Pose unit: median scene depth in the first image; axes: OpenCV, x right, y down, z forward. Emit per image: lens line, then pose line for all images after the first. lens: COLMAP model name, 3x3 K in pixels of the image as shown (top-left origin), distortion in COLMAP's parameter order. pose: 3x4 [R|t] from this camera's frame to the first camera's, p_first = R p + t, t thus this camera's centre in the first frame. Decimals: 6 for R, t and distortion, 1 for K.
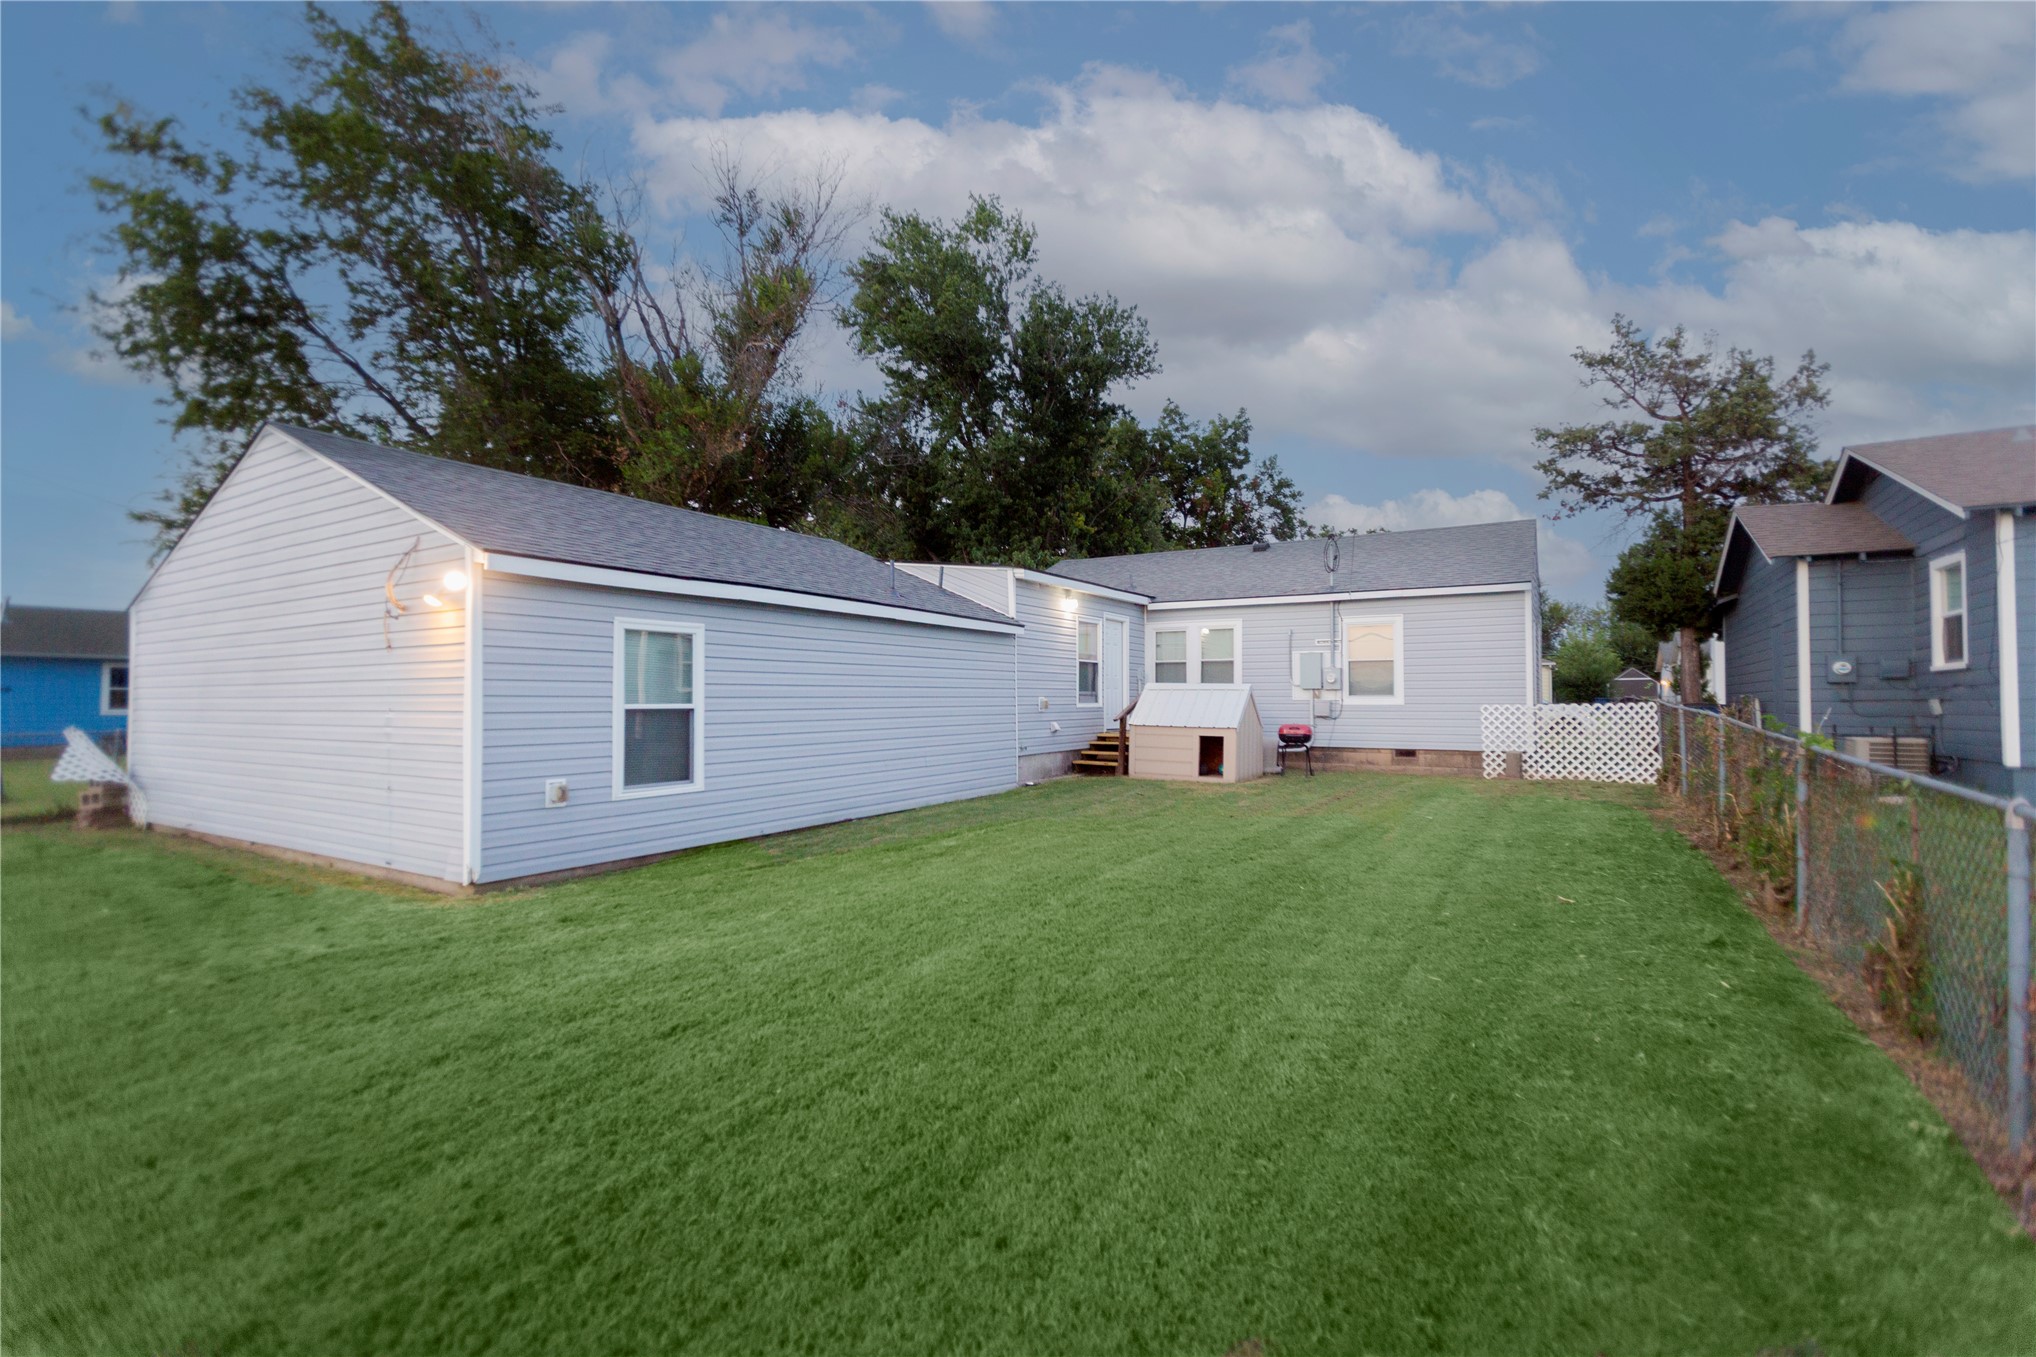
lens RADIAL K [[889.8, 0, 1018.0], [0, 889.8, 678.5], [0, 0, 1]] dist [-0.002522, 0.004211]
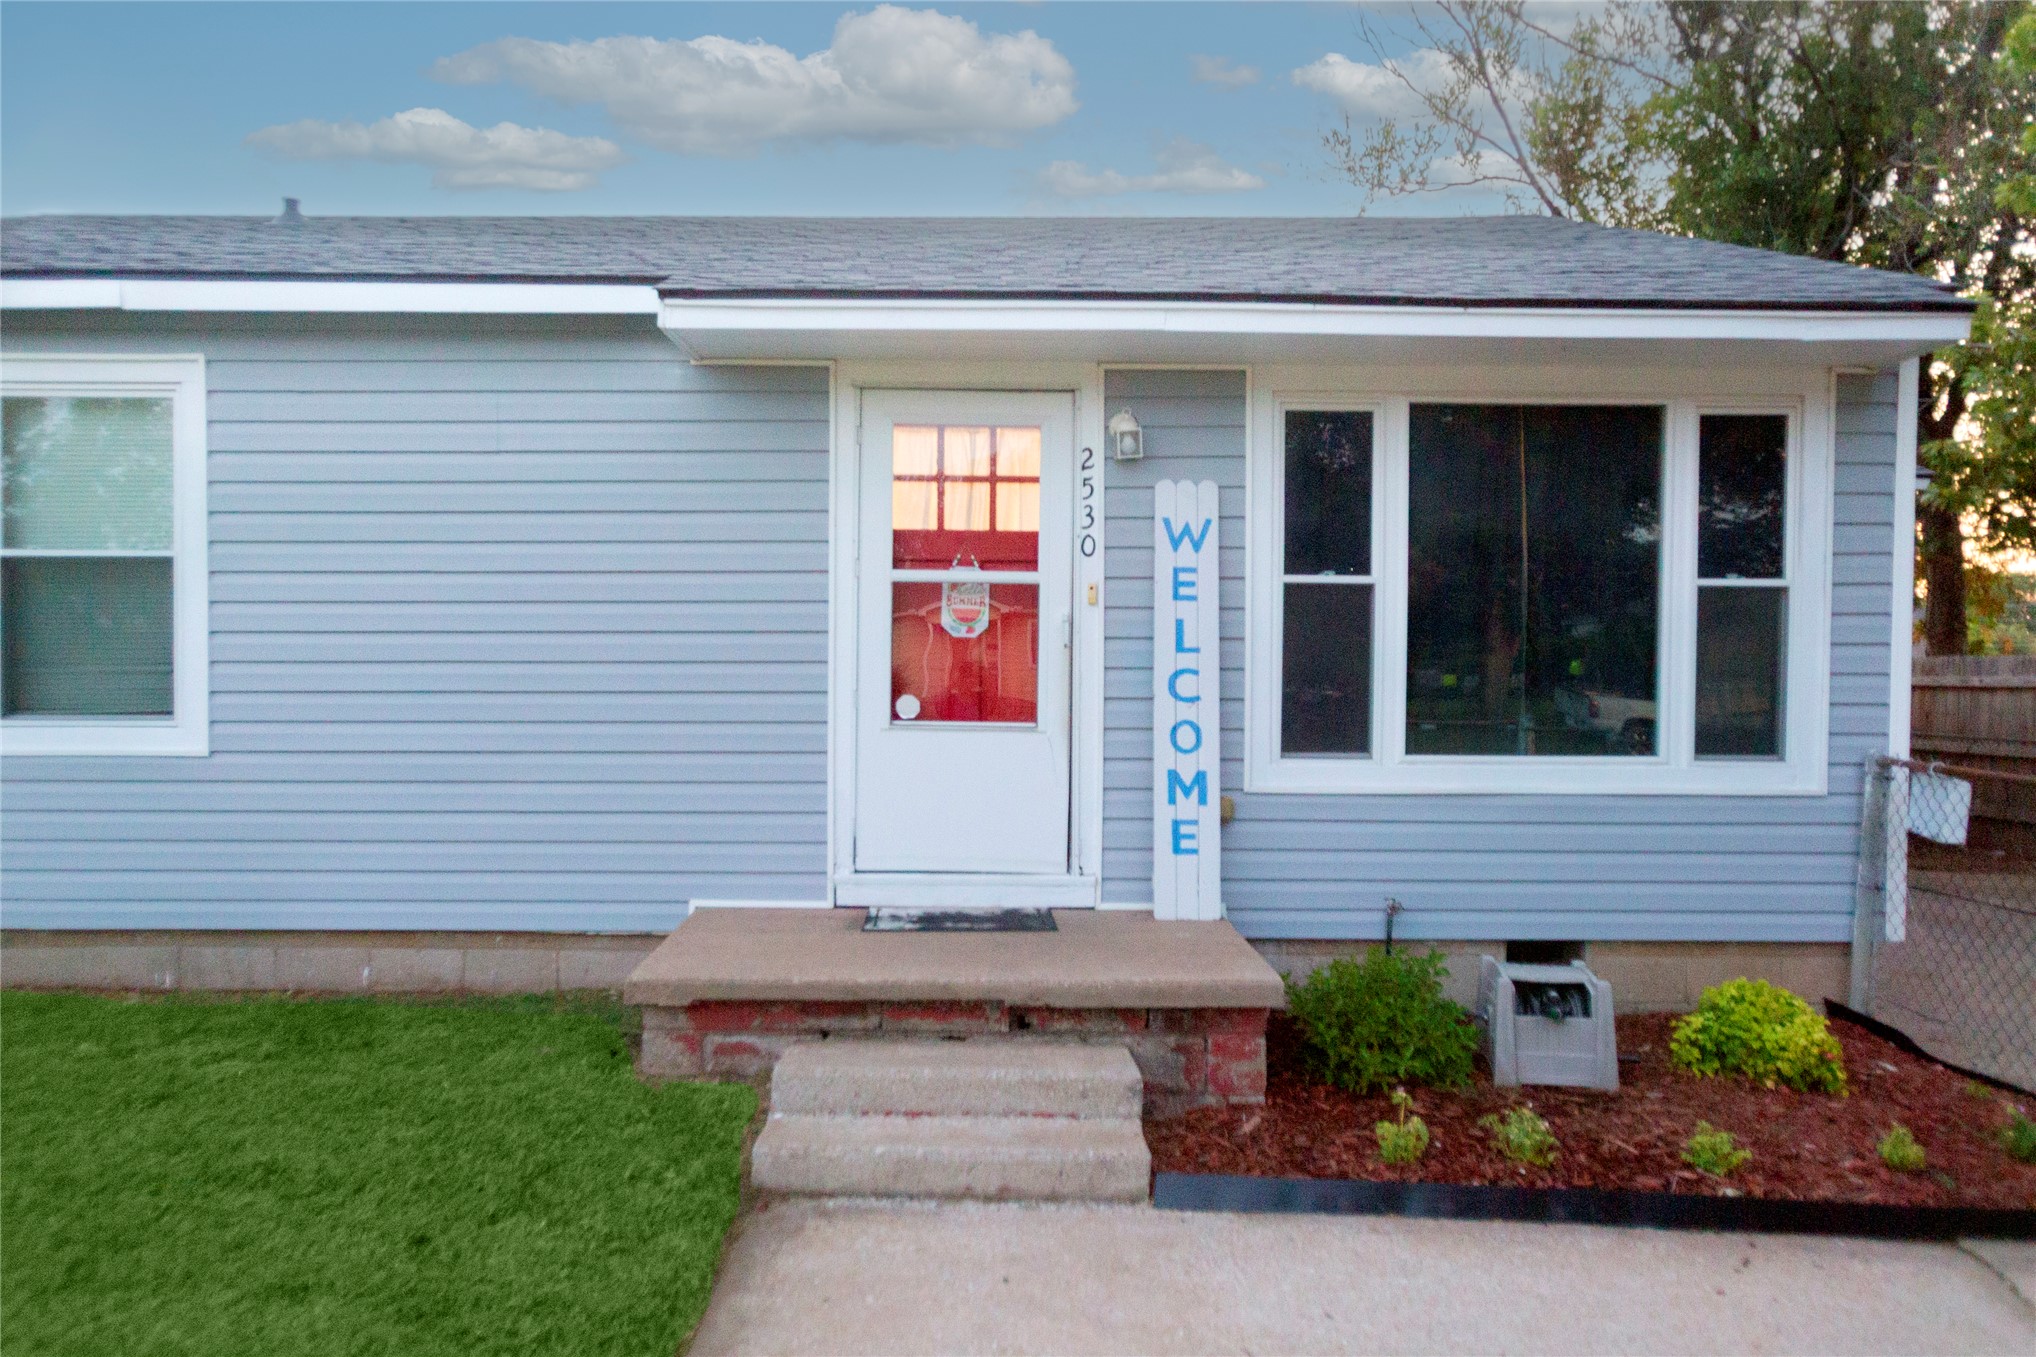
lens RADIAL K [[1276.6, 0, 984.4], [0, 1276.6, 709.9], [0, 0, 1]] dist [-0.004257, 0.000920]
pose [[0.524829, 0.027676, -0.850758, 0.220883], [0.012881, 0.999099, 0.040448, 0.046837], [0.851110, -0.032187, 0.523999, 0.524914]]
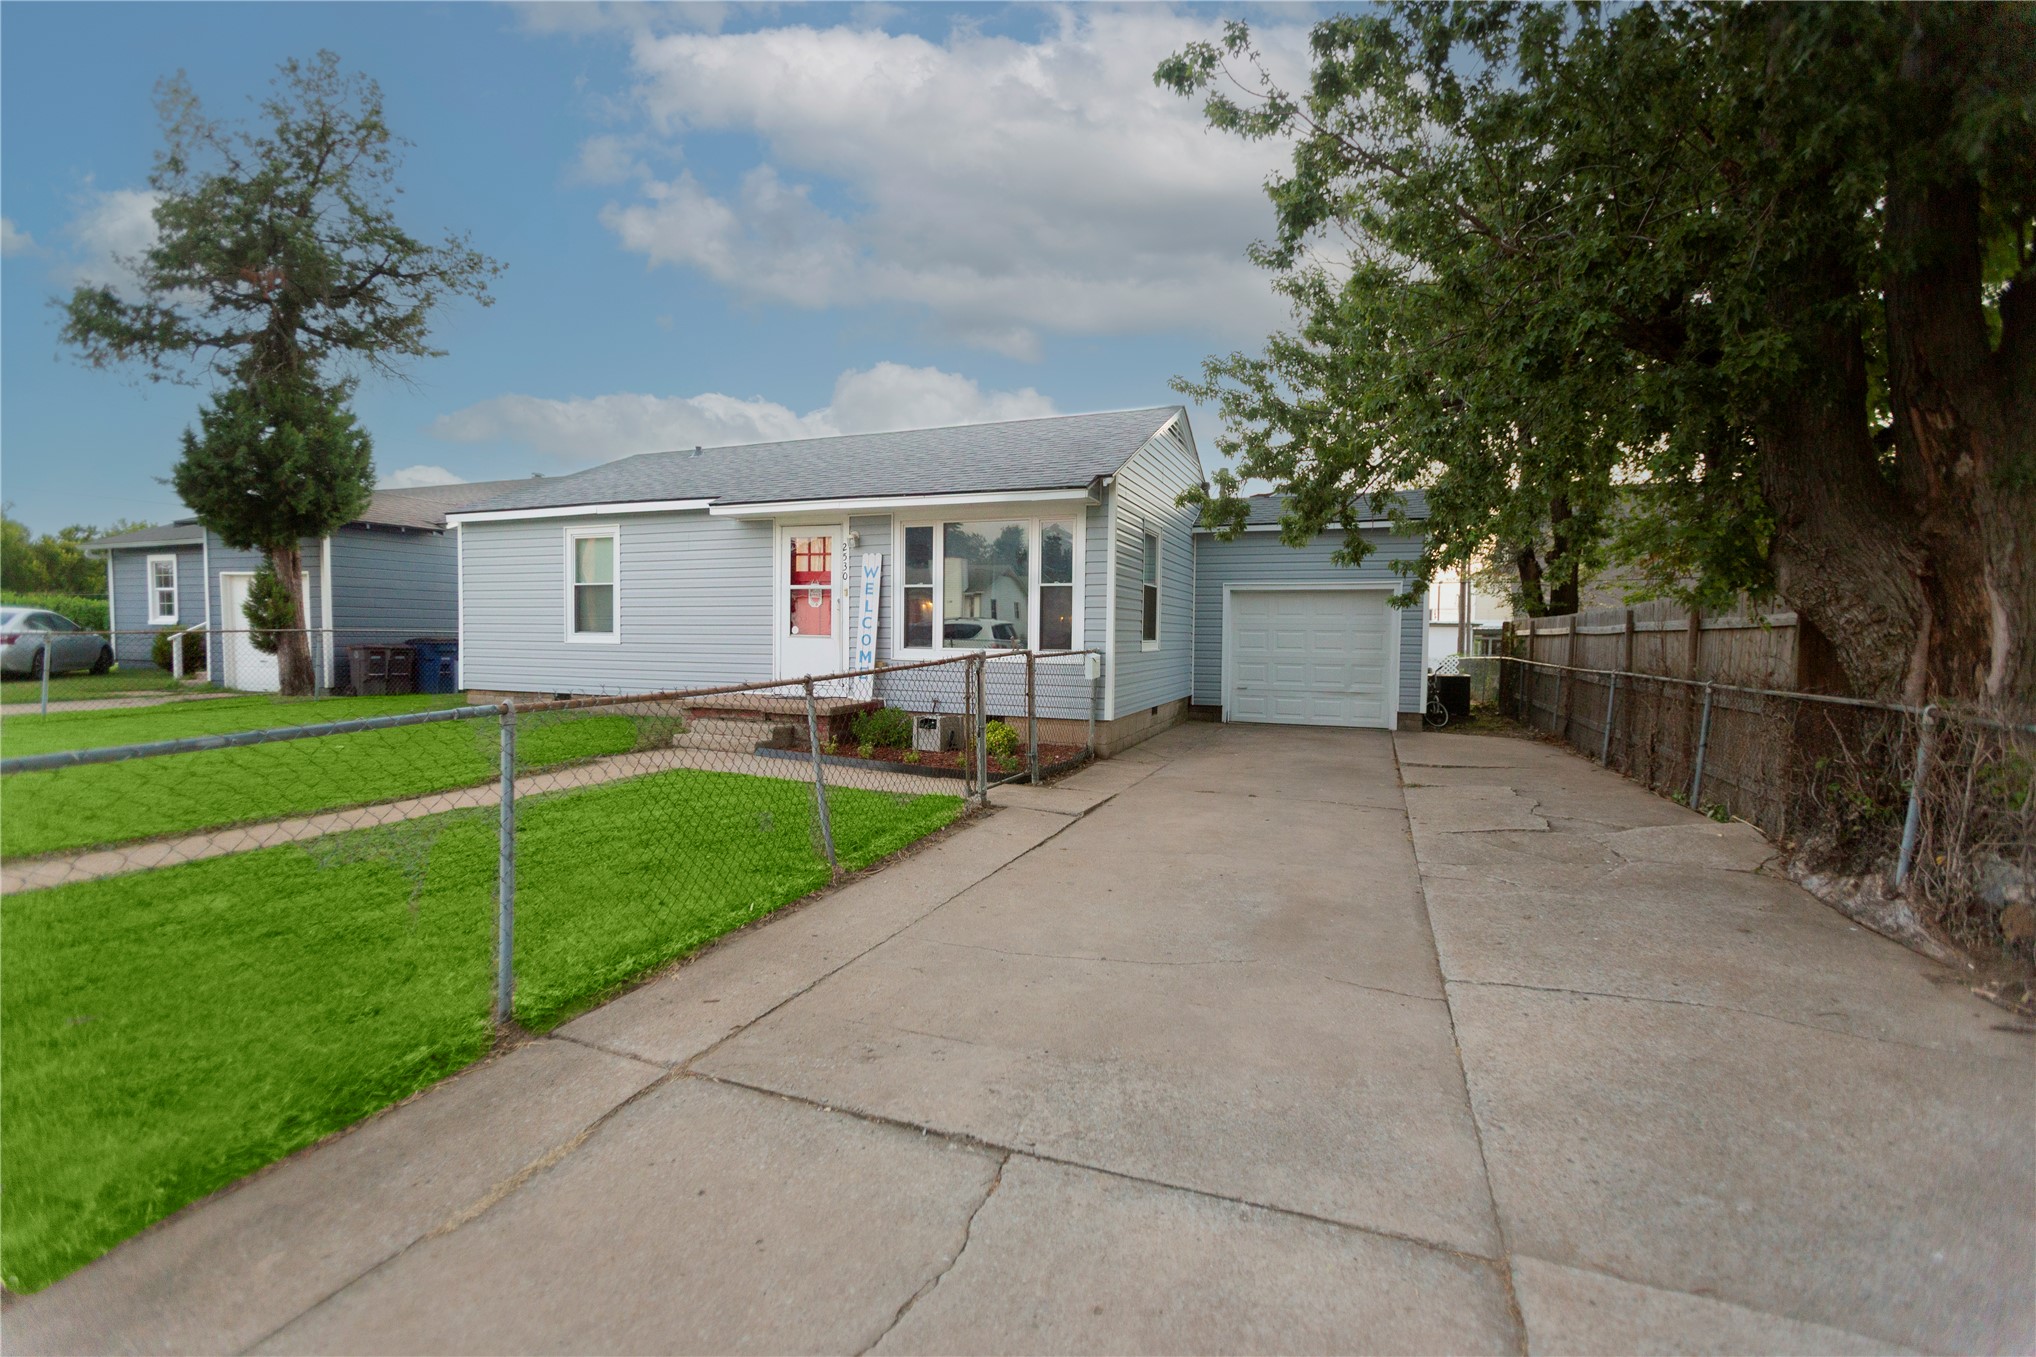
lens RADIAL K [[889.8, 0, 1018.0], [0, 889.8, 678.5], [0, 0, 1]] dist [-0.002522, 0.004211]
pose [[0.175535, 0.051761, -0.983111, 0.673437], [0.009678, 0.998478, 0.054298, 0.061661], [0.984426, -0.019046, 0.174767, 0.740539]]
